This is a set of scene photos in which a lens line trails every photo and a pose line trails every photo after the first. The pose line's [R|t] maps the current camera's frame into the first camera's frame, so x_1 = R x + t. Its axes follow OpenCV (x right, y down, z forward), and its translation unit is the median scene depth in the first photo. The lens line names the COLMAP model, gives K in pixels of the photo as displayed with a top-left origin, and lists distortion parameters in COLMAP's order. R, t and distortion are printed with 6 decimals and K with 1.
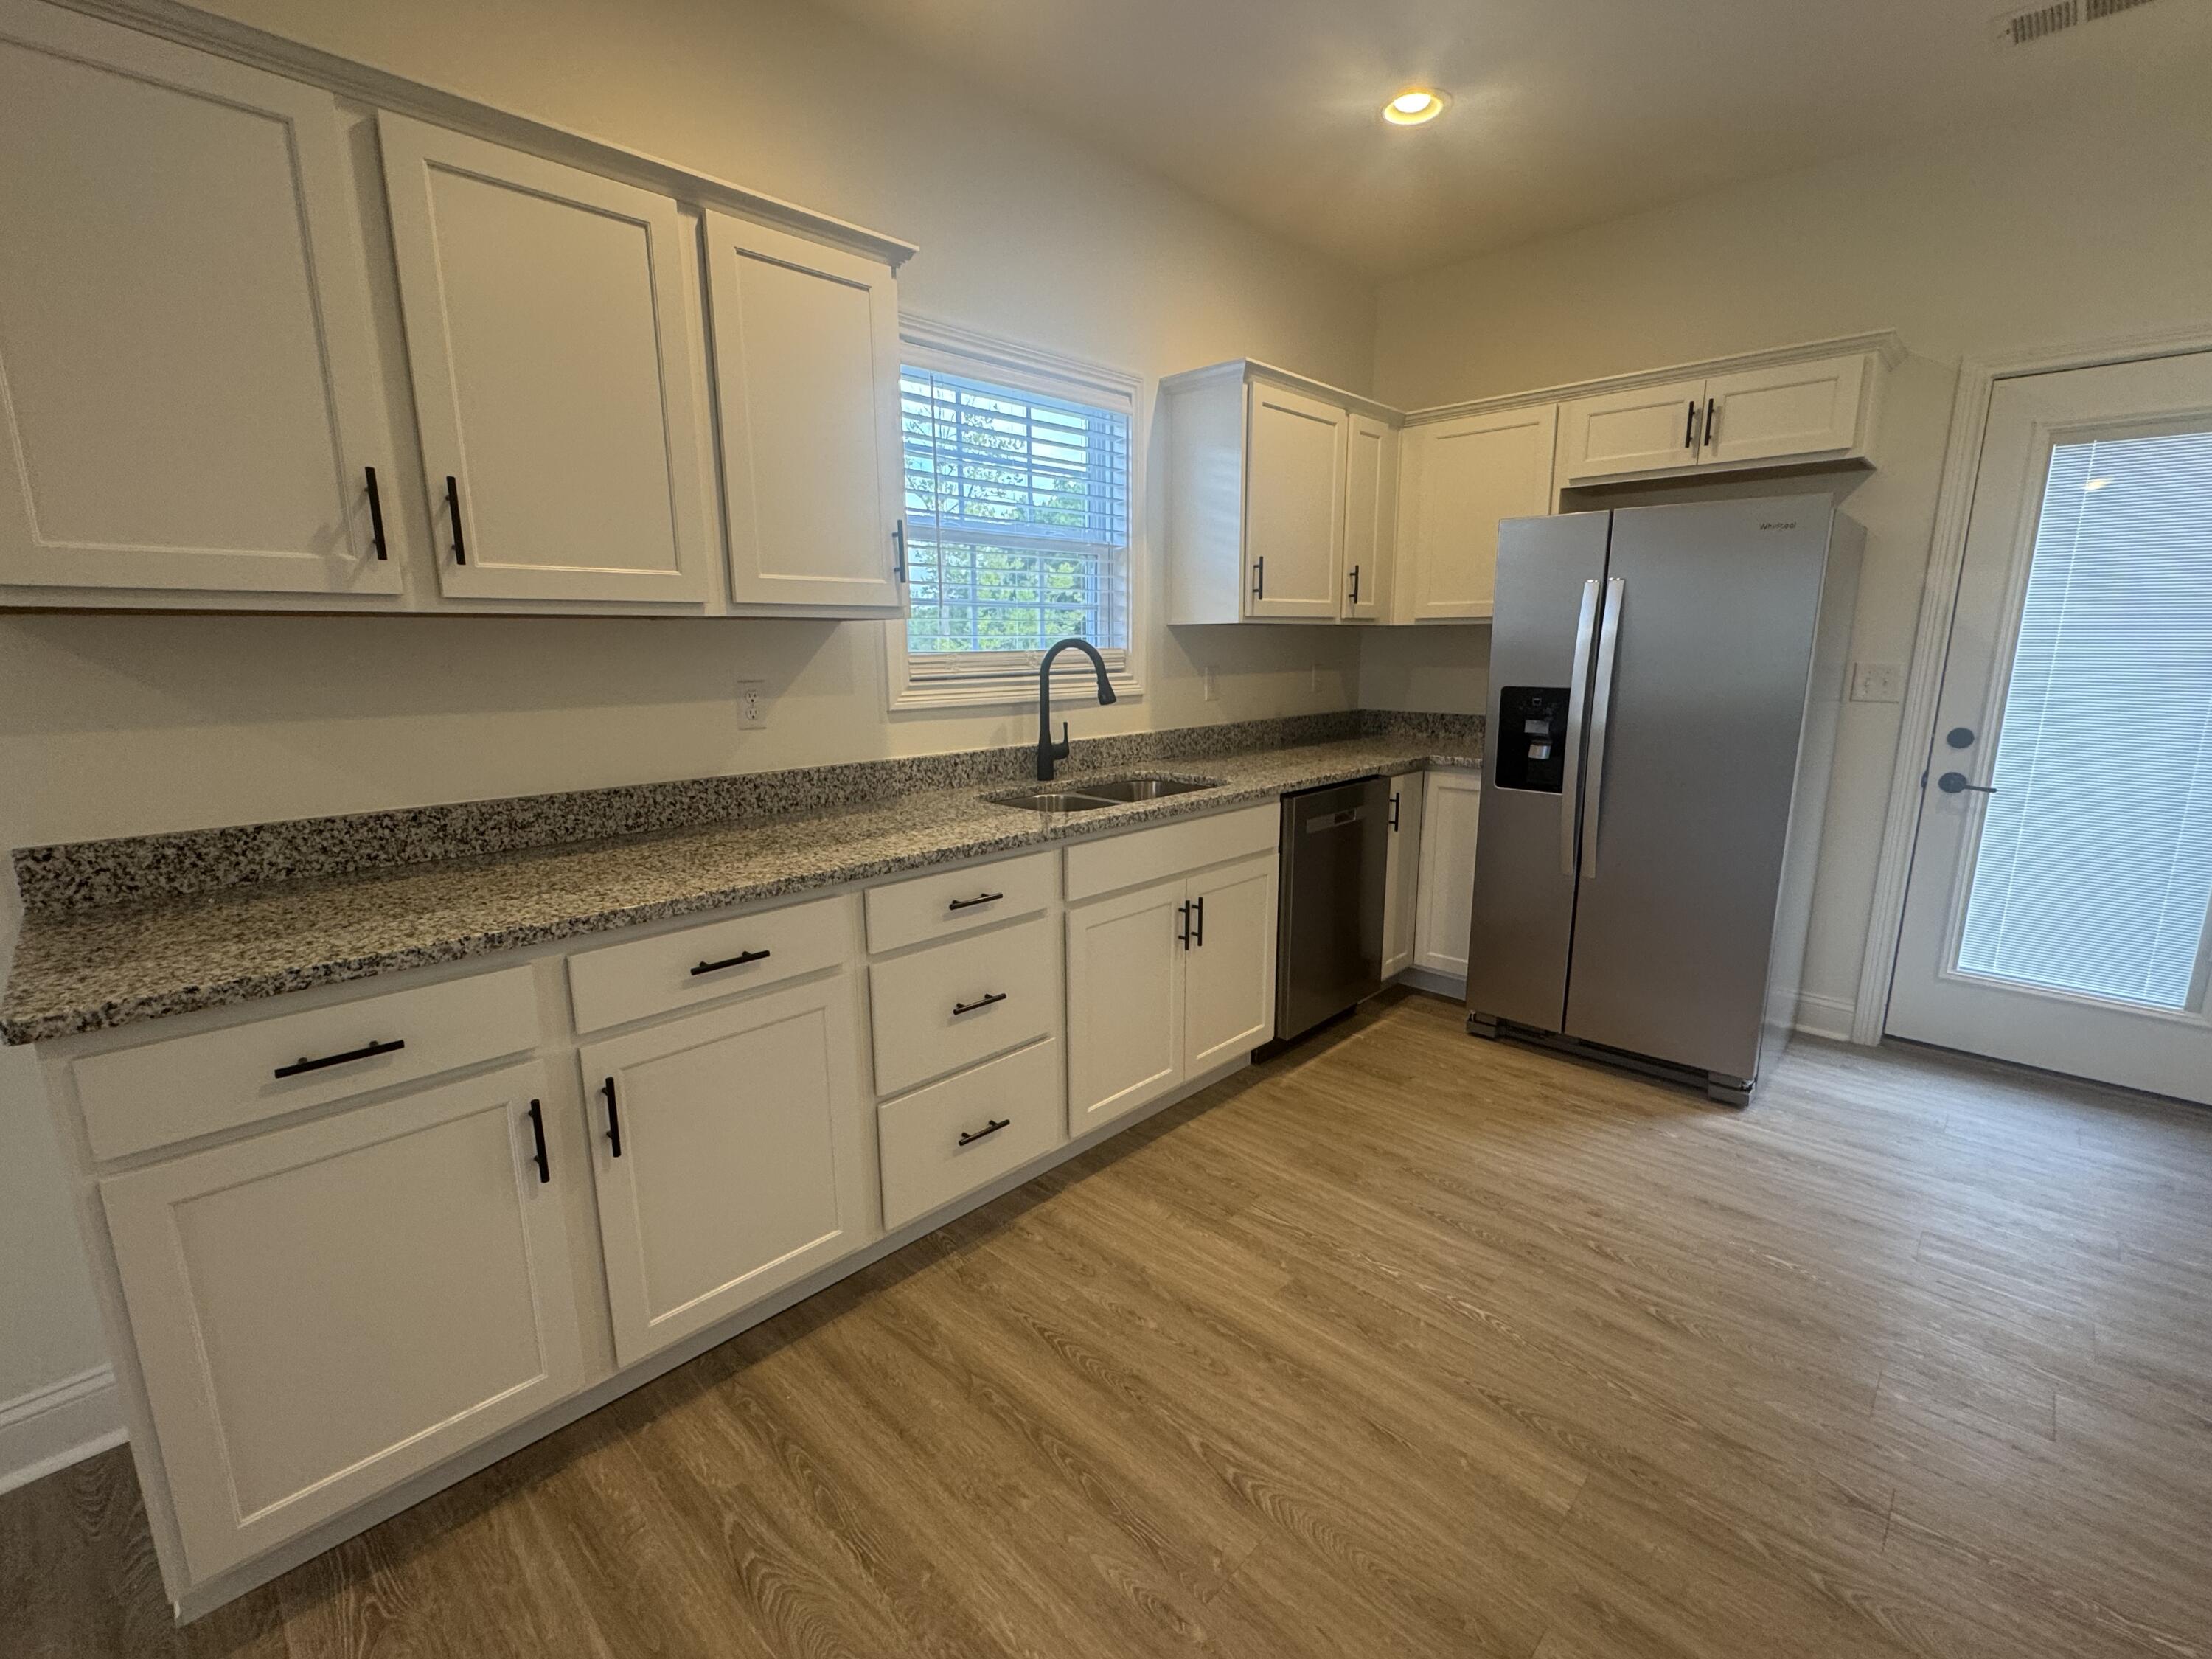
lens RADIAL K [[968.4, 0, 1104.0], [0, 968.4, 830.4], [0, 0, 1]] dist [-0.001891, -0.001499]
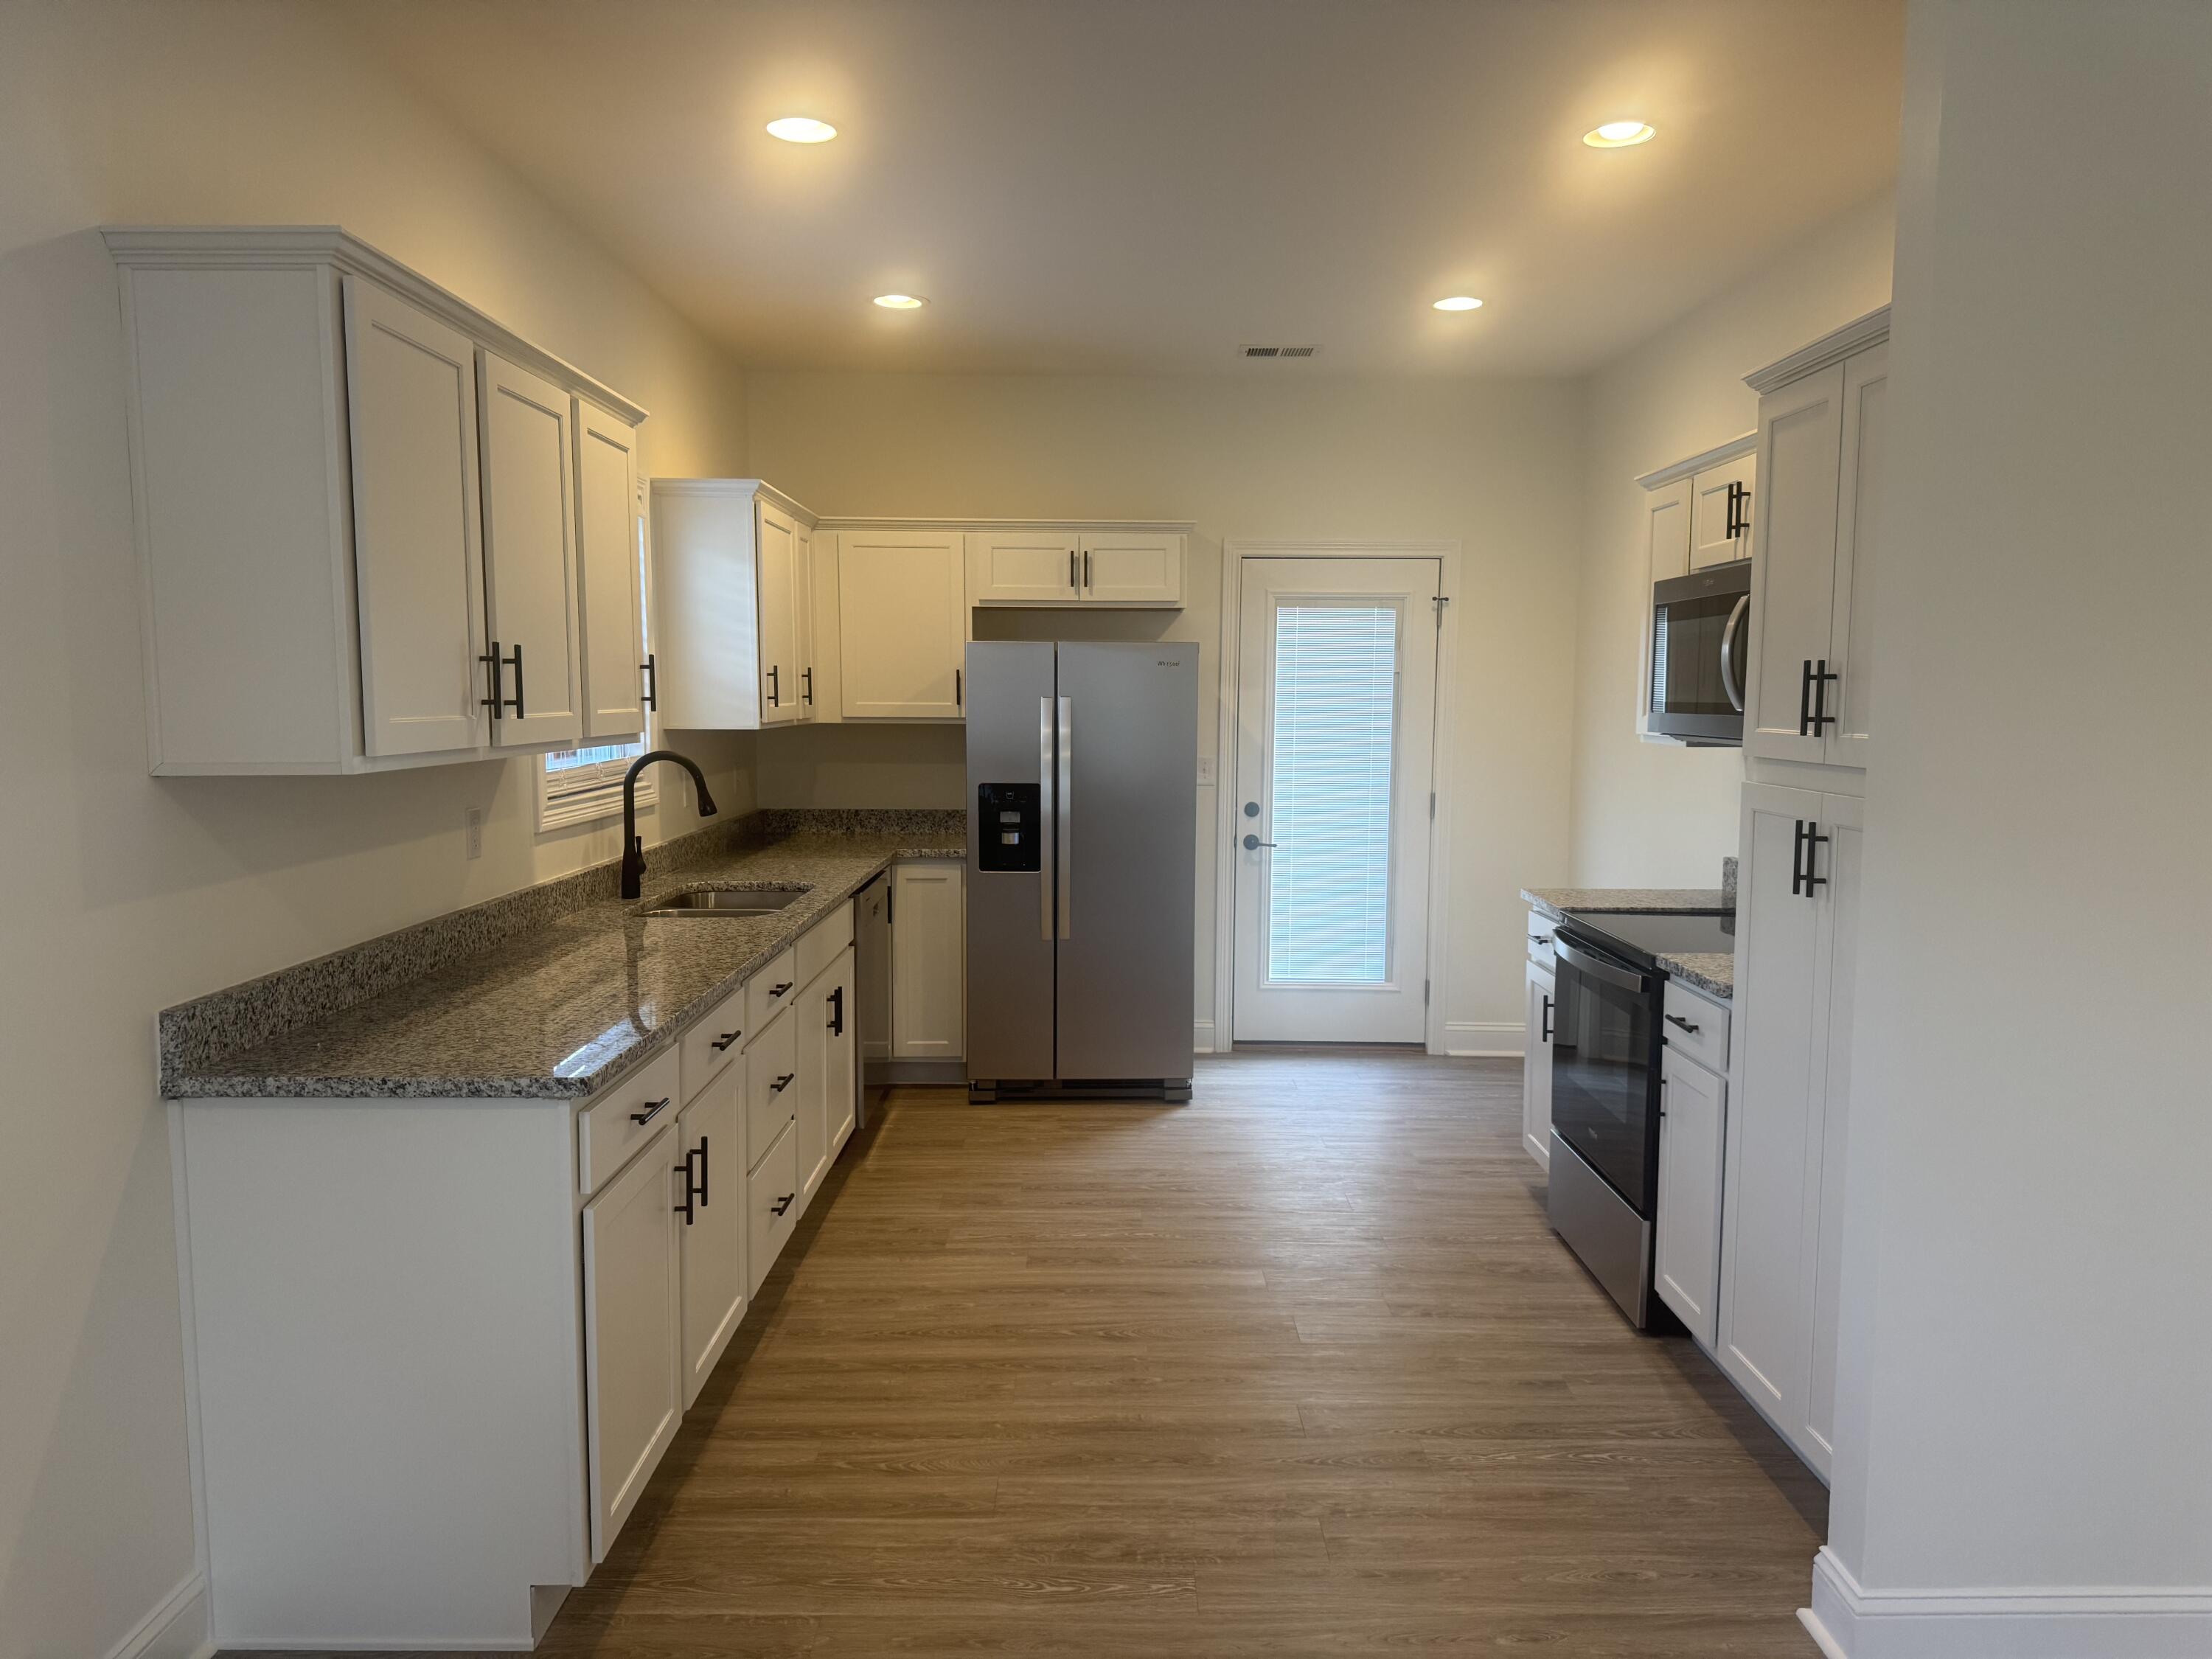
lens RADIAL K [[1552.9, 0, 1117.4], [0, 1552.9, 831.1], [0, 0, 1]] dist [0.037908, -0.047737]
pose [[0.708954, -0.055337, 0.703080, -0.786568], [0.127629, 0.990524, -0.050735, 0.021383], [-0.693610, 0.125702, 0.709299, -0.416742]]
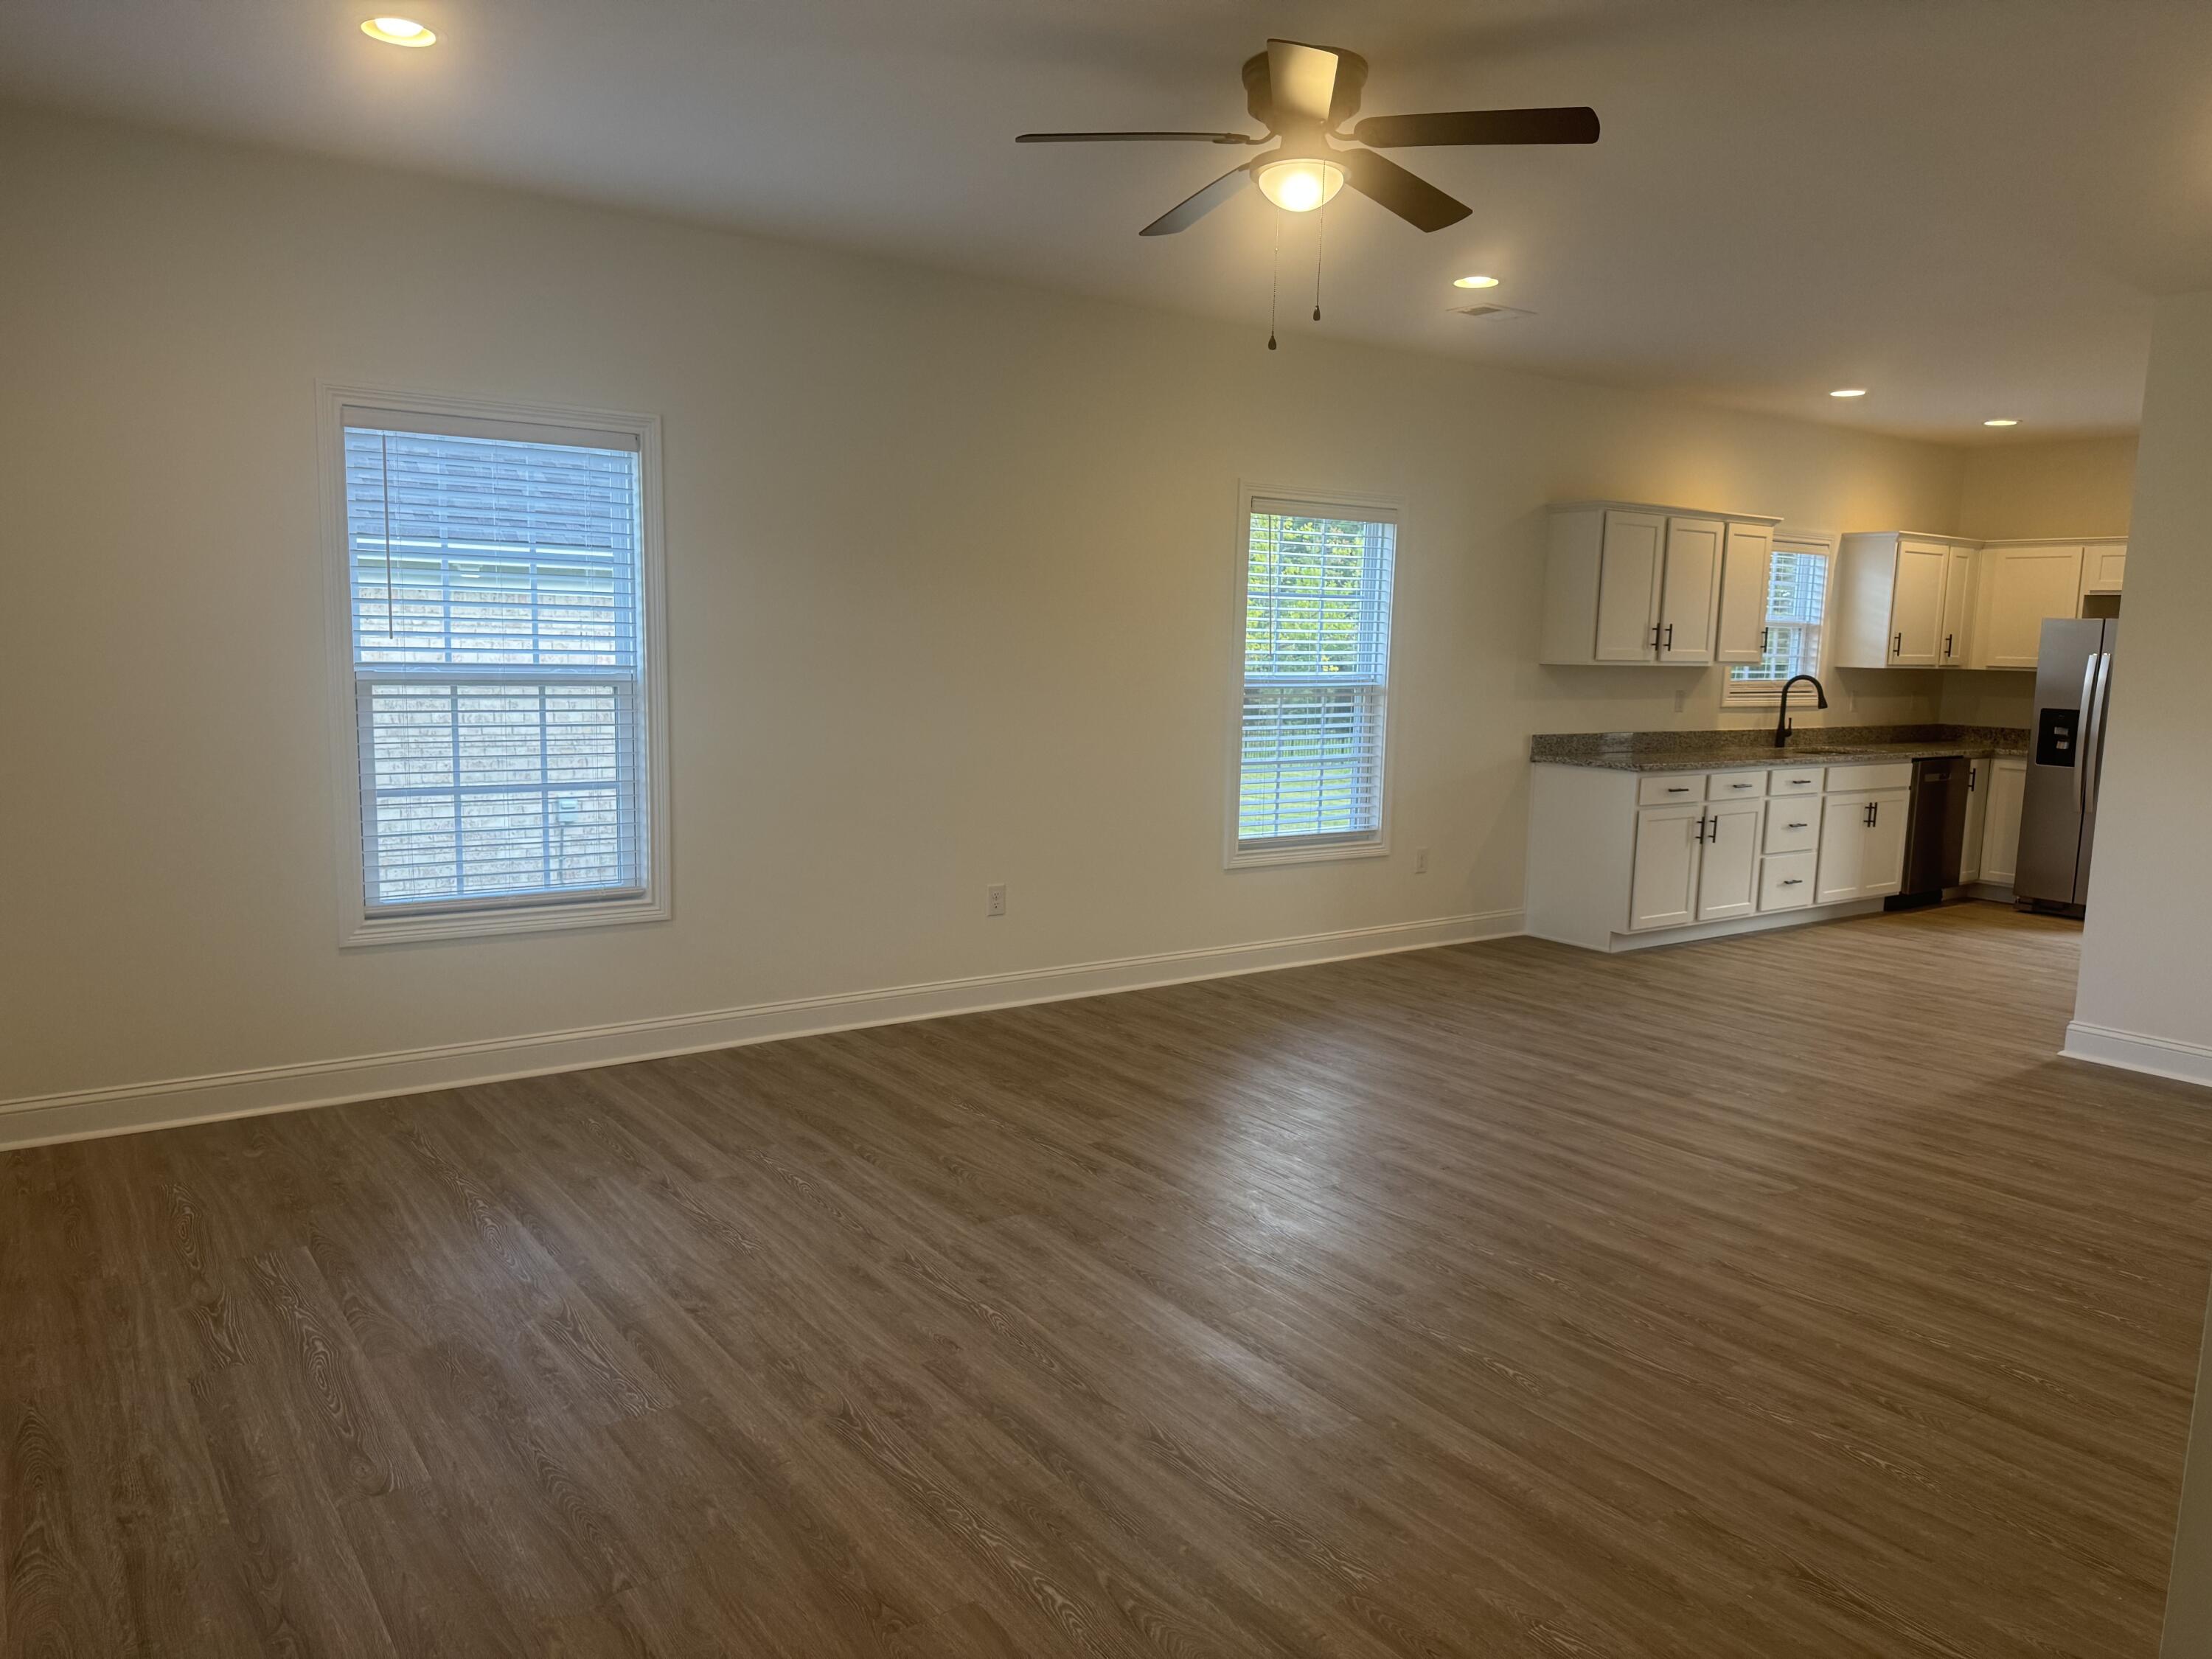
lens RADIAL K [[1552.9, 0, 1111.9], [0, 1552.9, 843.4], [0, 0, 1]] dist [0.037908, -0.047737]
pose [[0.984612, 0.054586, -0.166010, -0.832433], [-0.064427, 0.996434, -0.054483, 0.388547], [0.162444, 0.064340, 0.984618, -2.231612]]
